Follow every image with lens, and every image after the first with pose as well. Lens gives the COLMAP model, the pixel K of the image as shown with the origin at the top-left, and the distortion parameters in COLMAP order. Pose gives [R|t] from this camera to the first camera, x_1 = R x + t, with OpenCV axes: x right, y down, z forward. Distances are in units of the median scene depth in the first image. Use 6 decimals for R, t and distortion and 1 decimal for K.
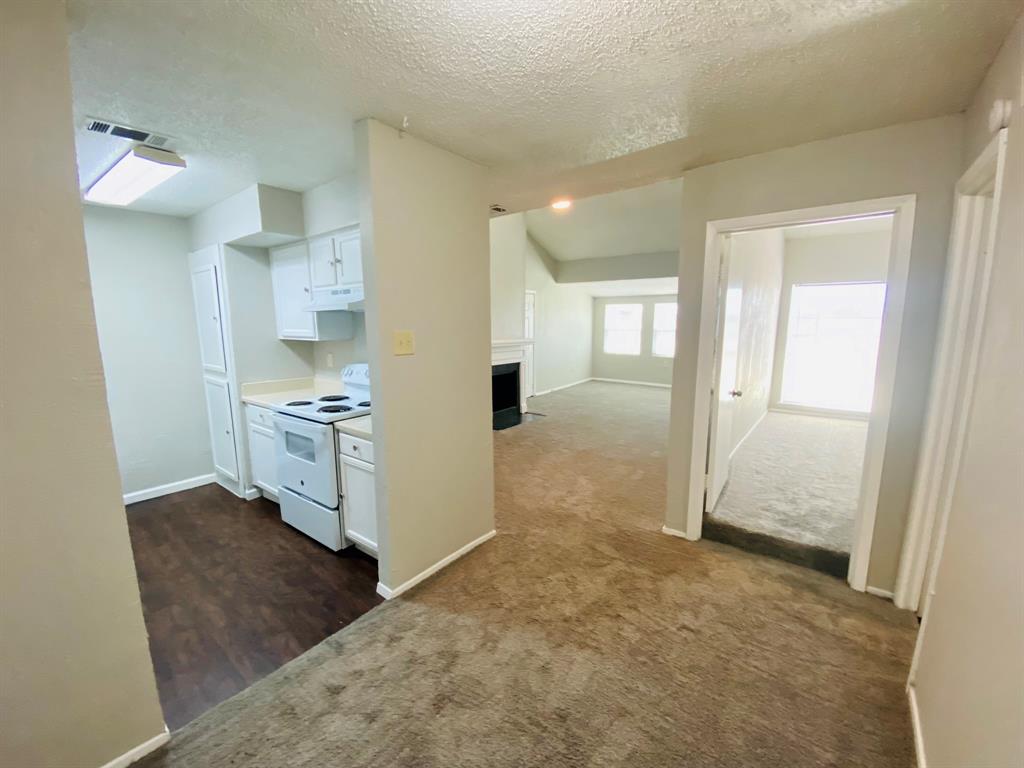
lens RADIAL K [[413.3, 0, 514.3], [0, 413.3, 383.6], [0, 0, 1]] dist [-0.001189, -0.000396]
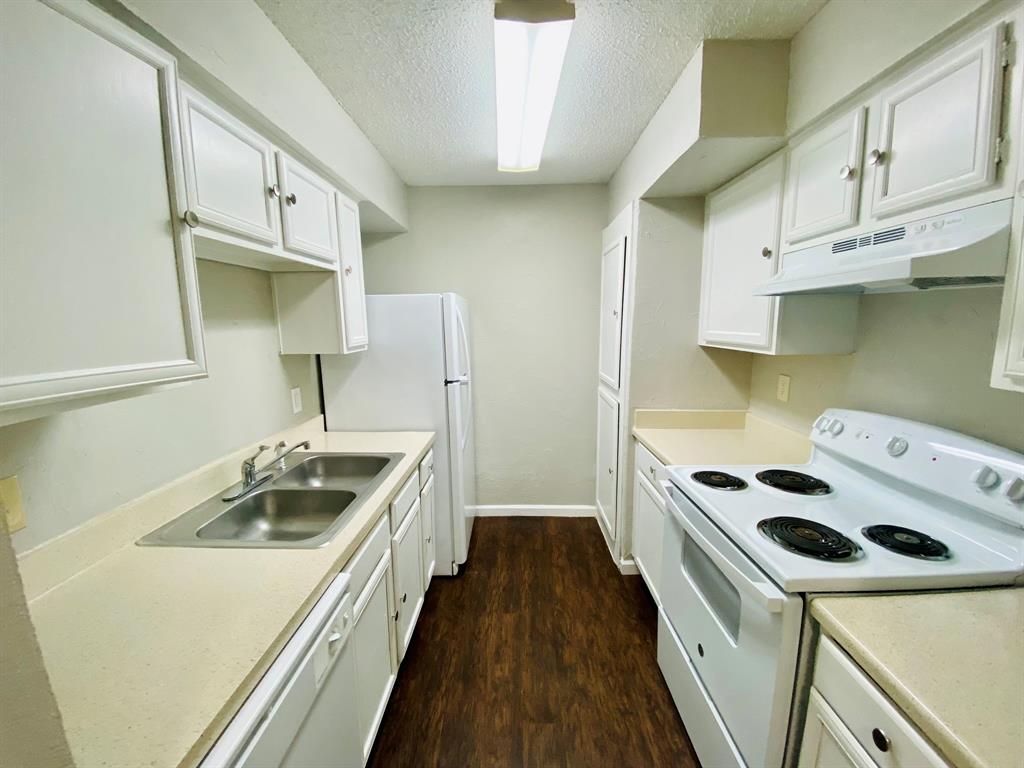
lens RADIAL K [[413.3, 0, 514.3], [0, 413.3, 383.6], [0, 0, 1]] dist [-0.001189, -0.000396]
pose [[0.599896, 0.129579, -0.789515, -0.253043], [-0.120138, 0.990198, 0.071231, -0.063936], [0.791007, 0.052119, 0.609584, 0.432426]]
